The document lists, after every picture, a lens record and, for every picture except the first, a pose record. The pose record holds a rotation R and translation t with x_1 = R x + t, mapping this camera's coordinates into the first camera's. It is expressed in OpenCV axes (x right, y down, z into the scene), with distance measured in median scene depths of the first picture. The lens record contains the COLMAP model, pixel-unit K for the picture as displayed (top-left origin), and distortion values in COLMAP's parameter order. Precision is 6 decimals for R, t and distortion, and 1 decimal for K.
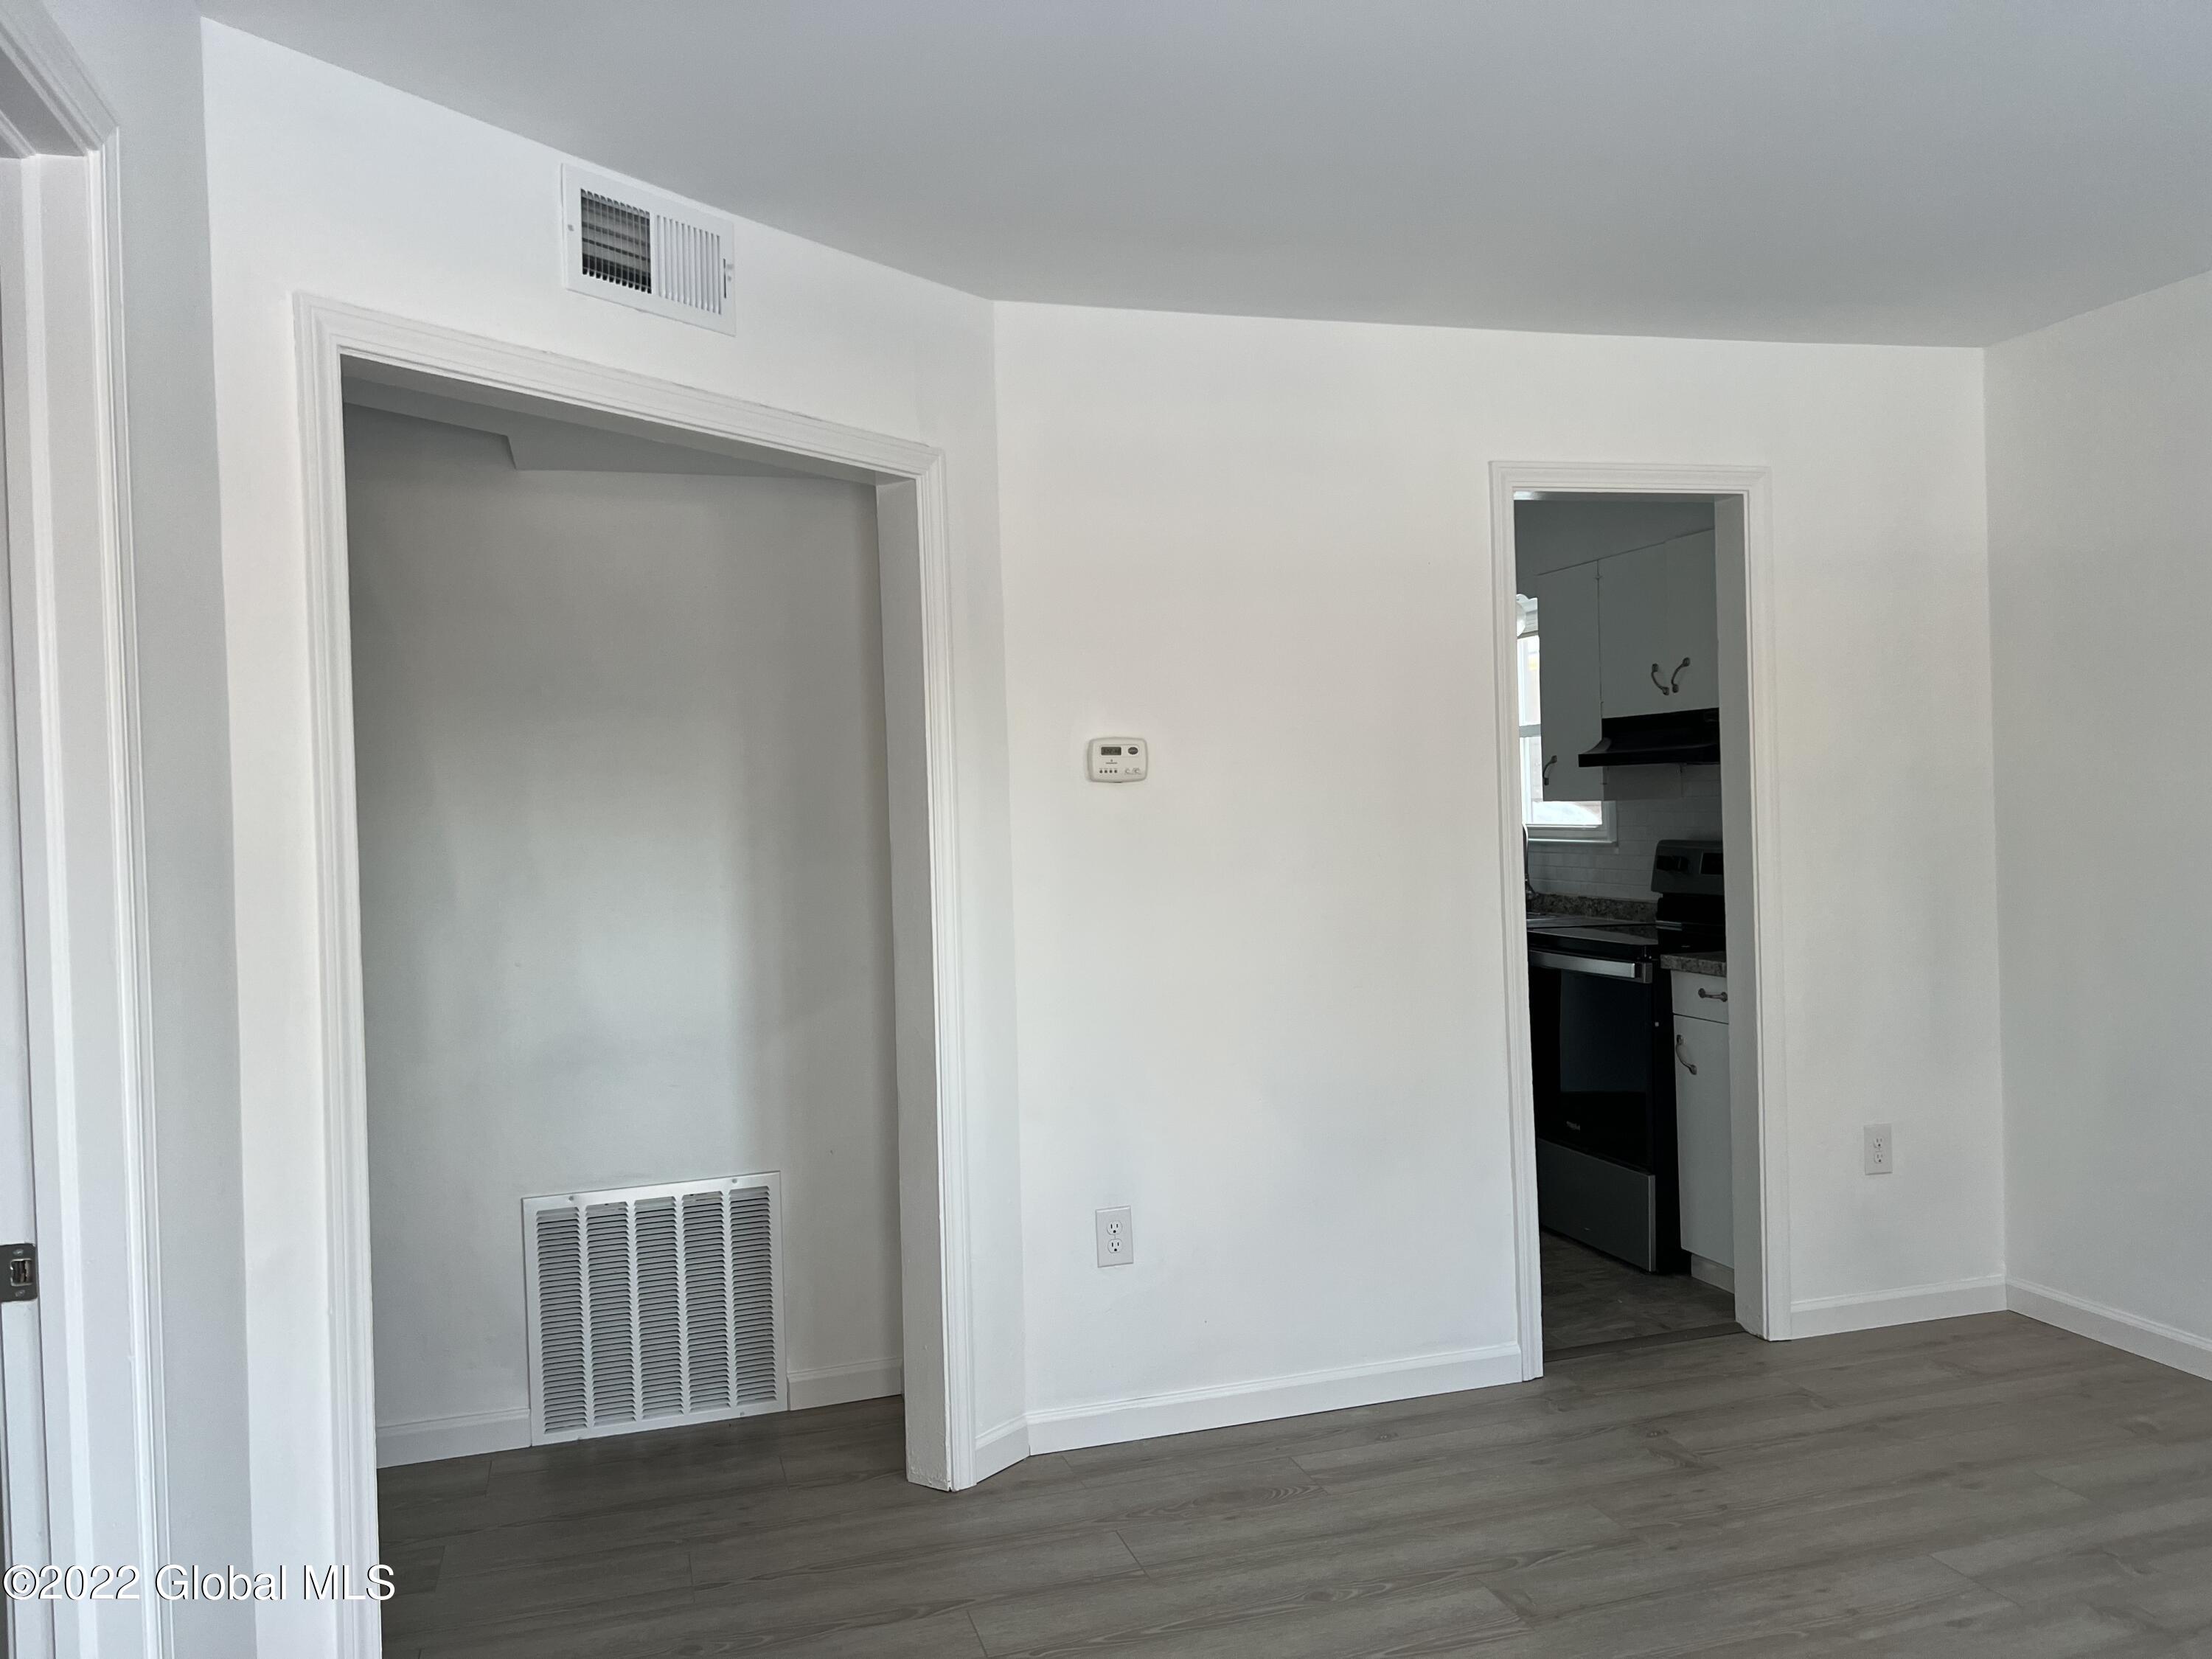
lens RADIAL K [[1645.8, 0, 1106.0], [0, 1645.8, 829.5], [0, 0, 1]] dist [0.034668, -0.042326]
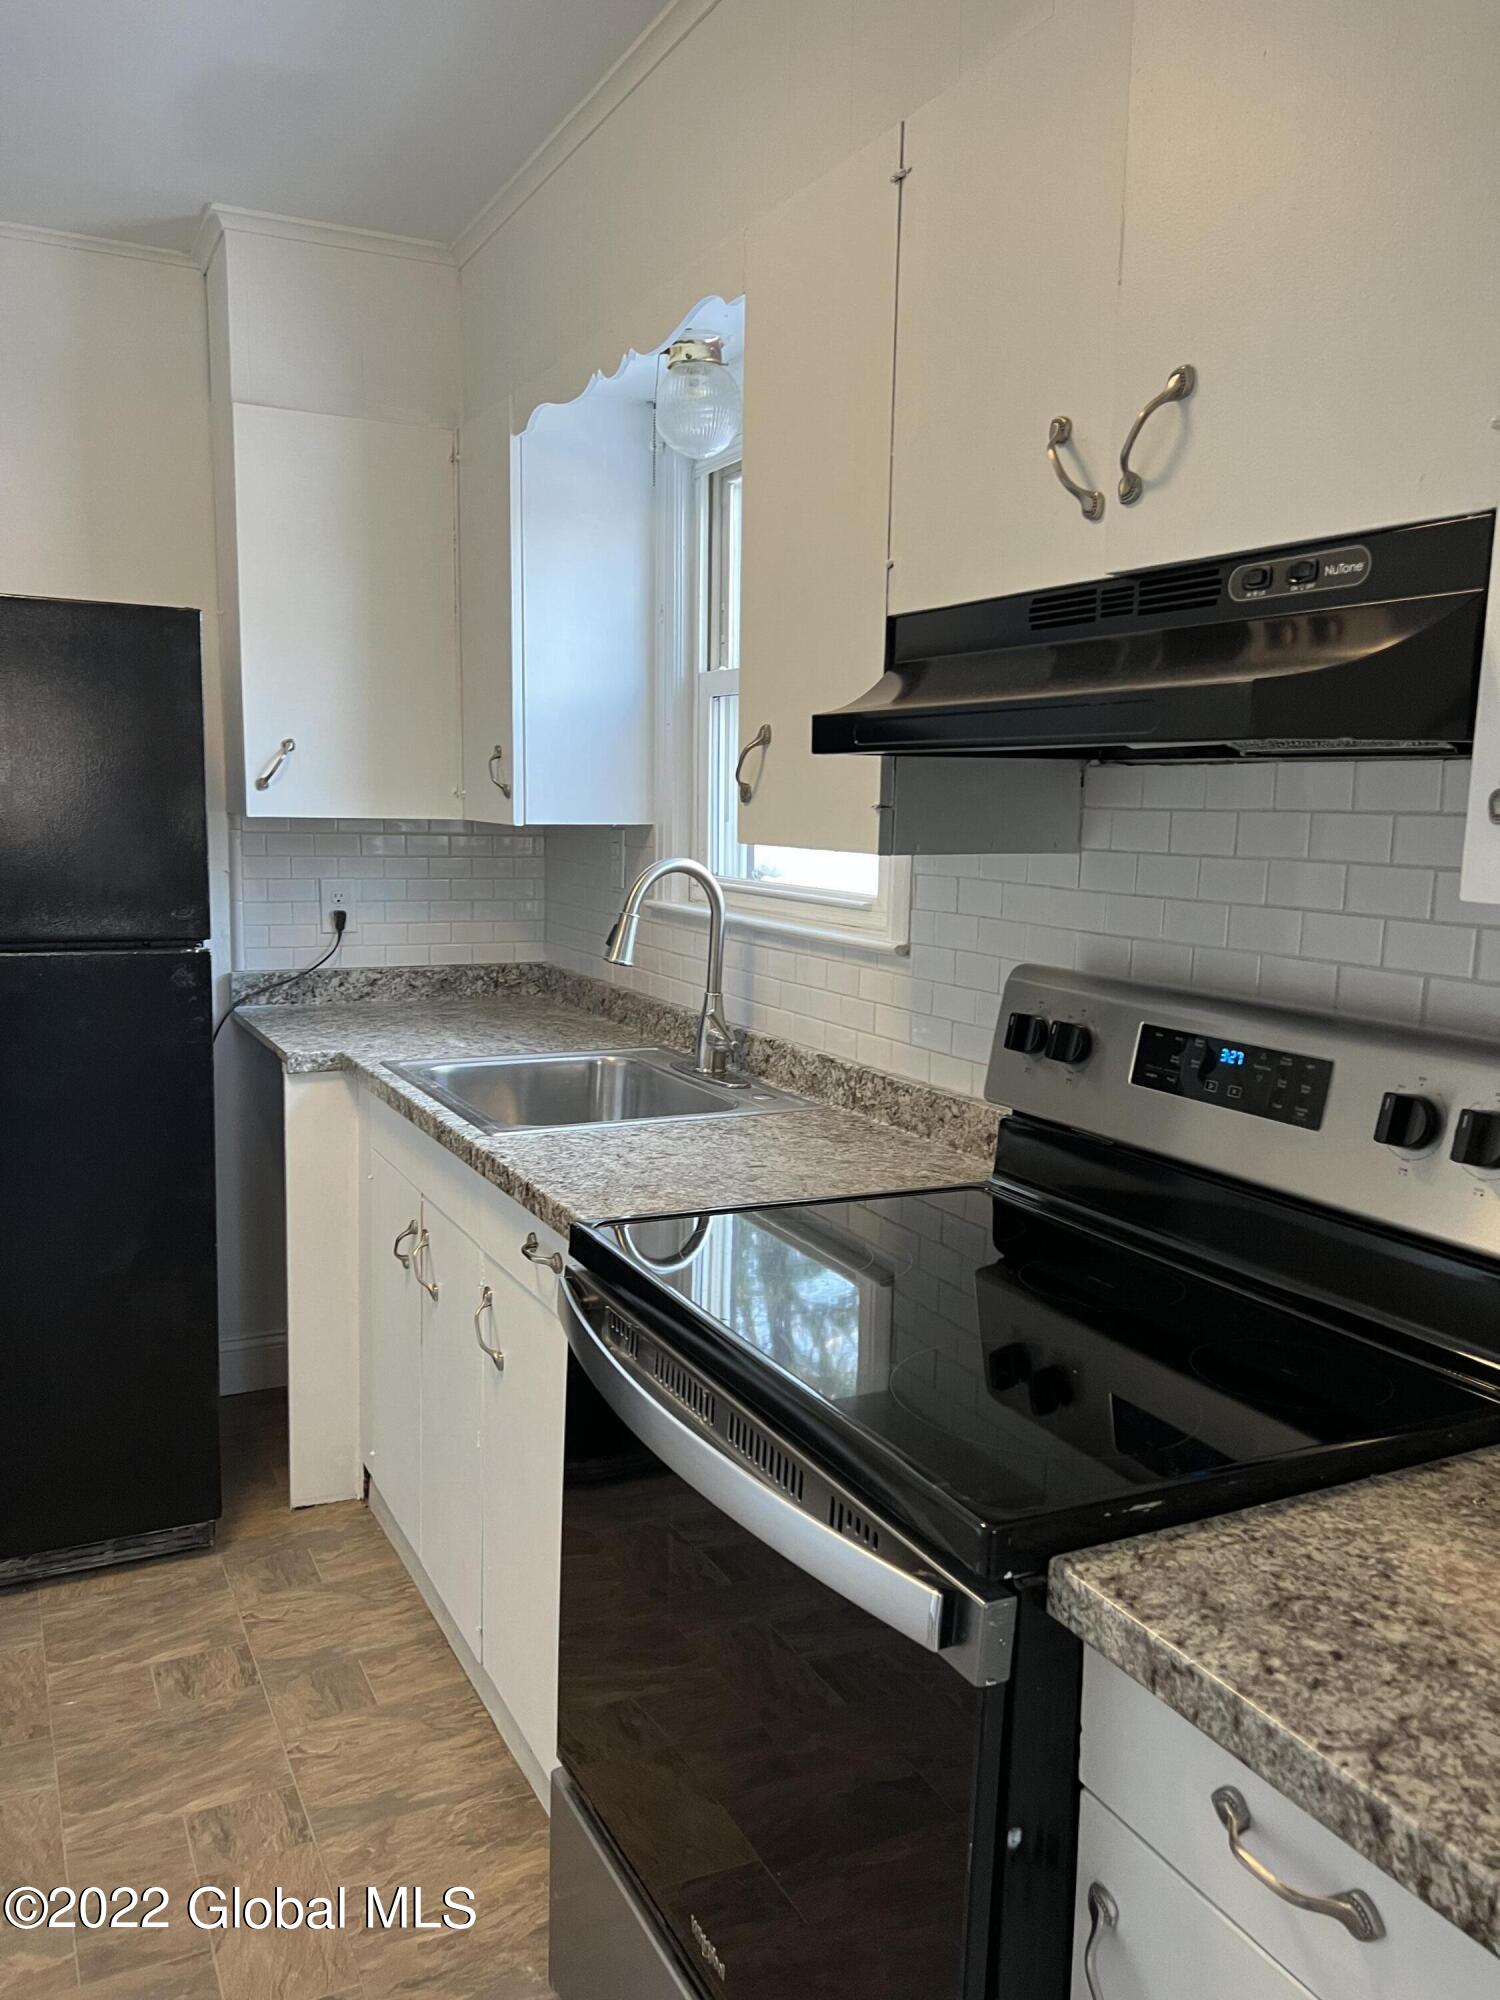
lens RADIAL K [[1488.0, 0, 750.0], [0, 1488.0, 1000.0], [0, 0, 1]] dist [0.034668, -0.042326]
pose [[0.980191, 0.030073, 0.195760, 0.306028], [-0.052740, 0.992350, 0.111628, -0.029659], [-0.190906, -0.119741, 0.974278, 0.991970]]
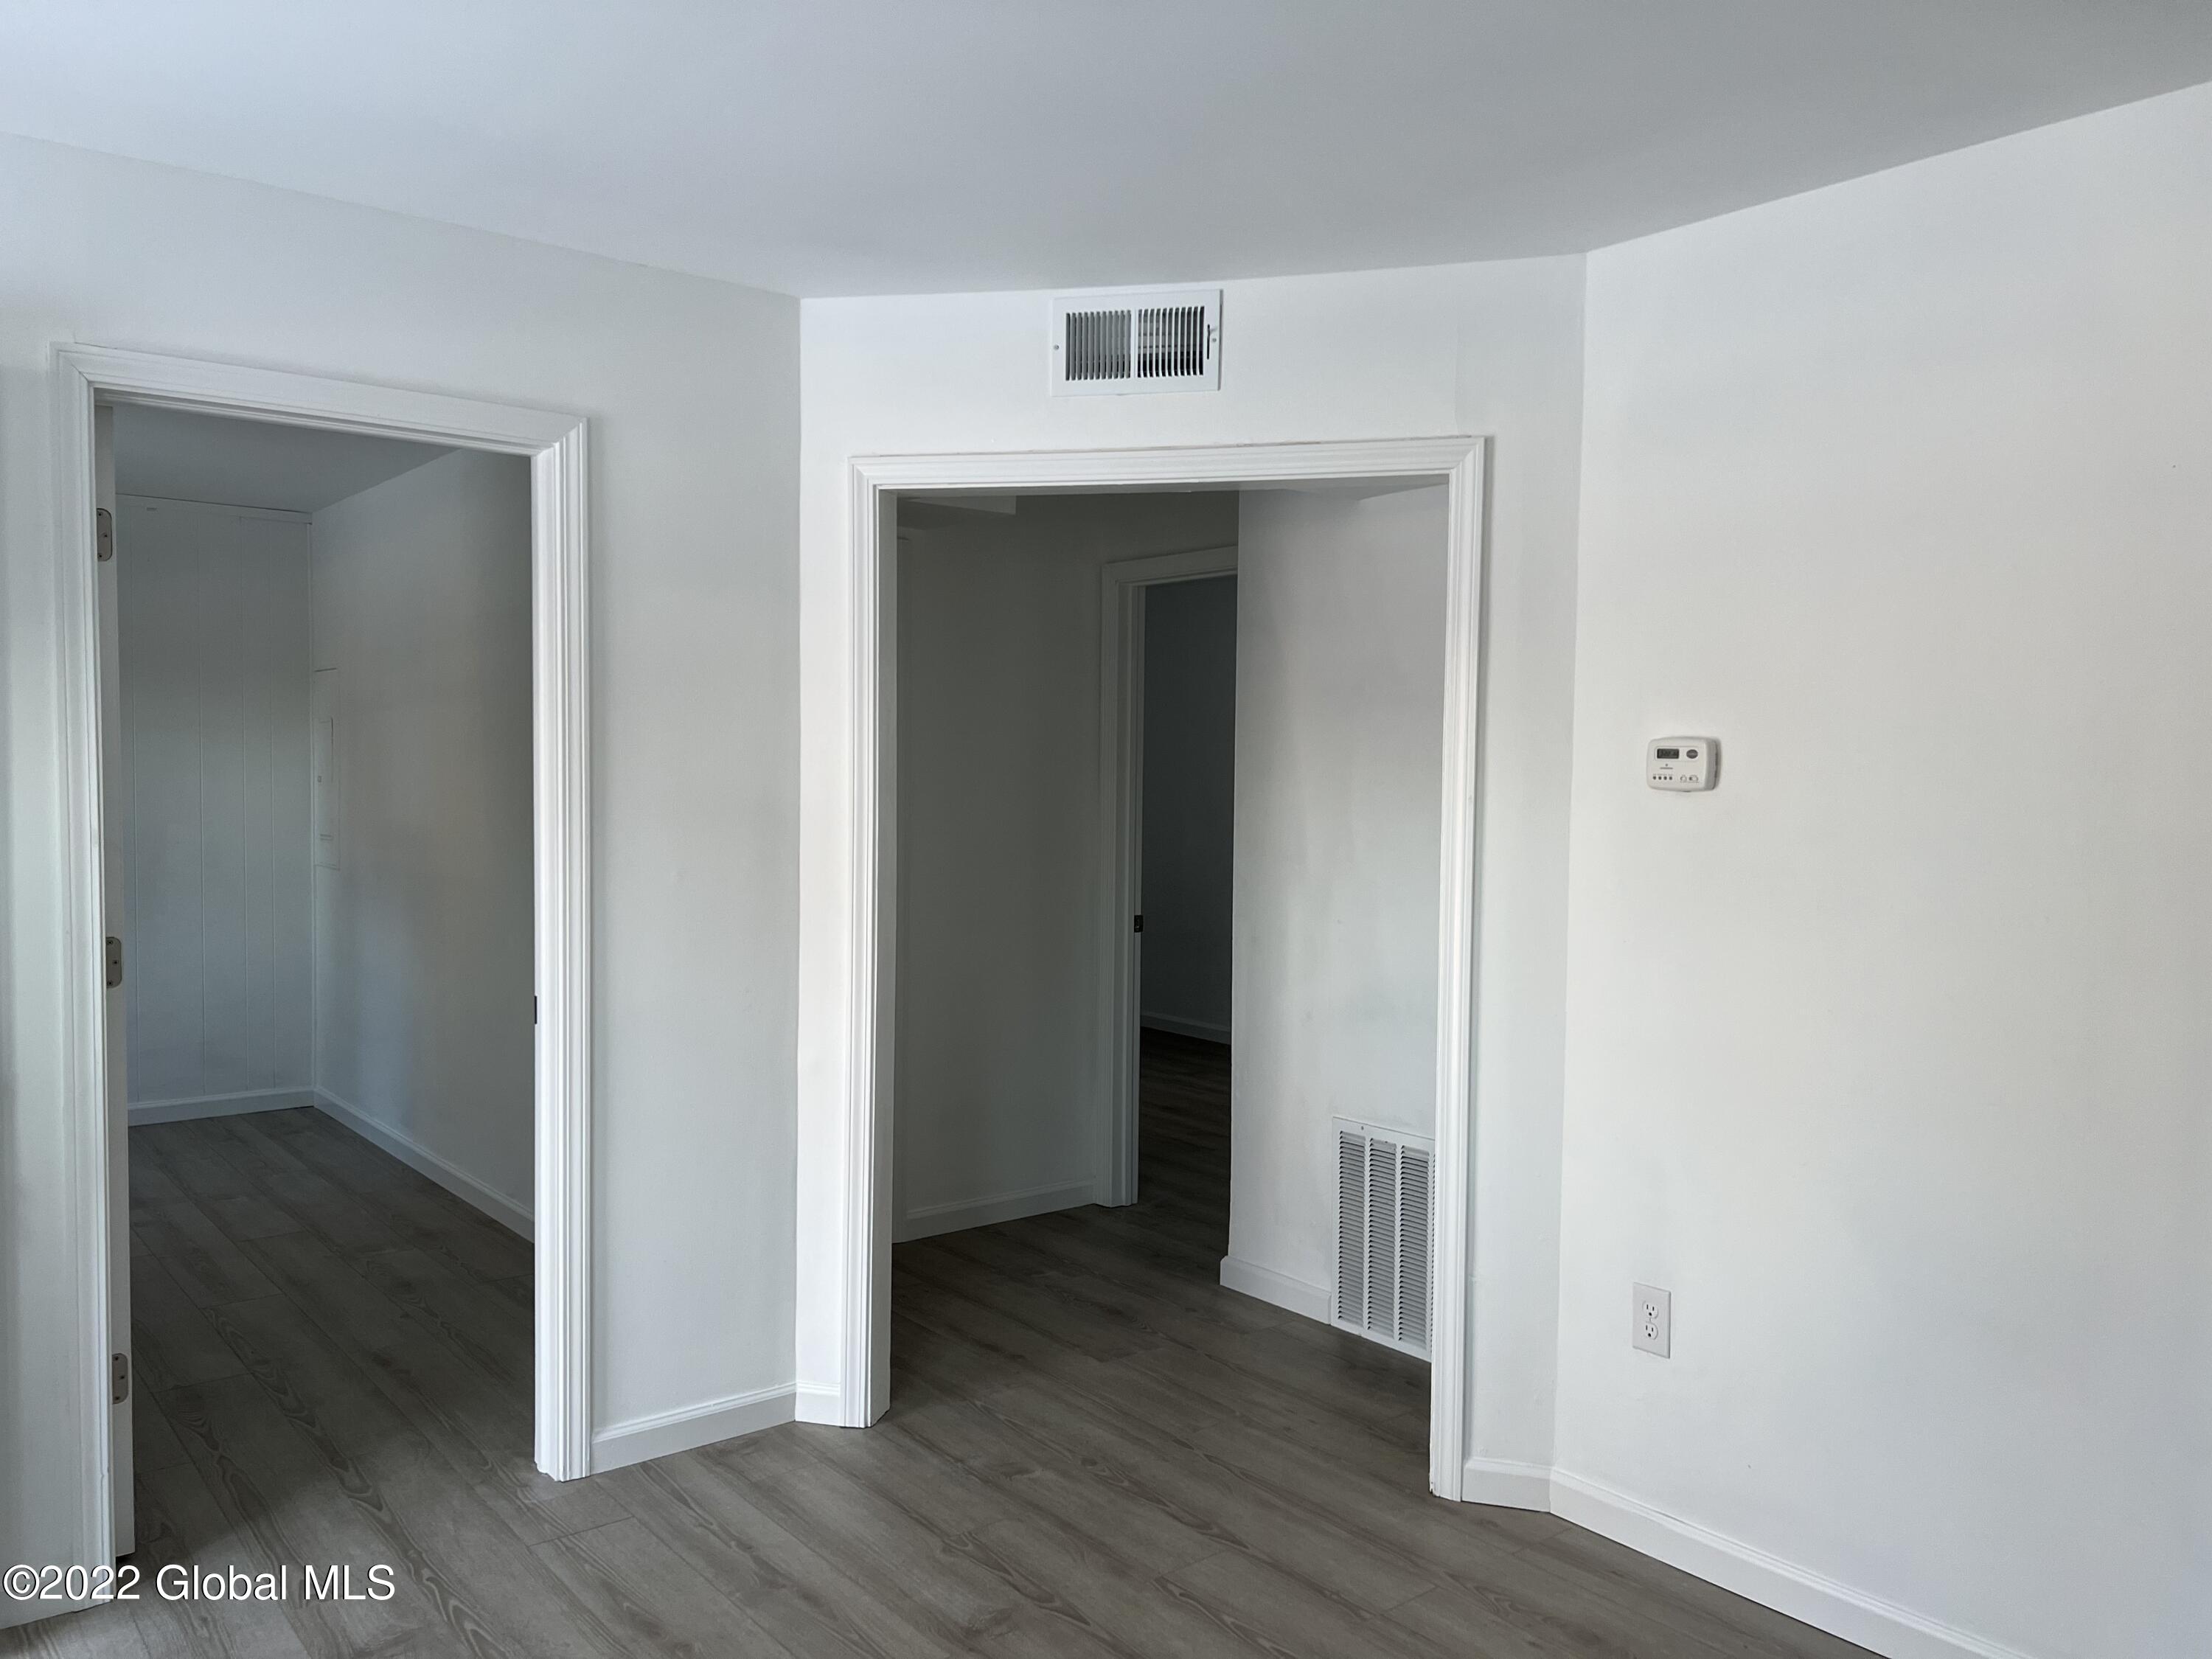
lens RADIAL K [[1646.7, 0, 1112.8], [0, 1646.7, 843.4], [0, 0, 1]] dist [0.086144, -0.118715]
pose [[0.372525, 0.075928, -0.924911, 0.655211], [-0.042633, 0.996995, 0.064675, -0.042392], [0.927042, 0.015339, 0.374643, 0.392229]]
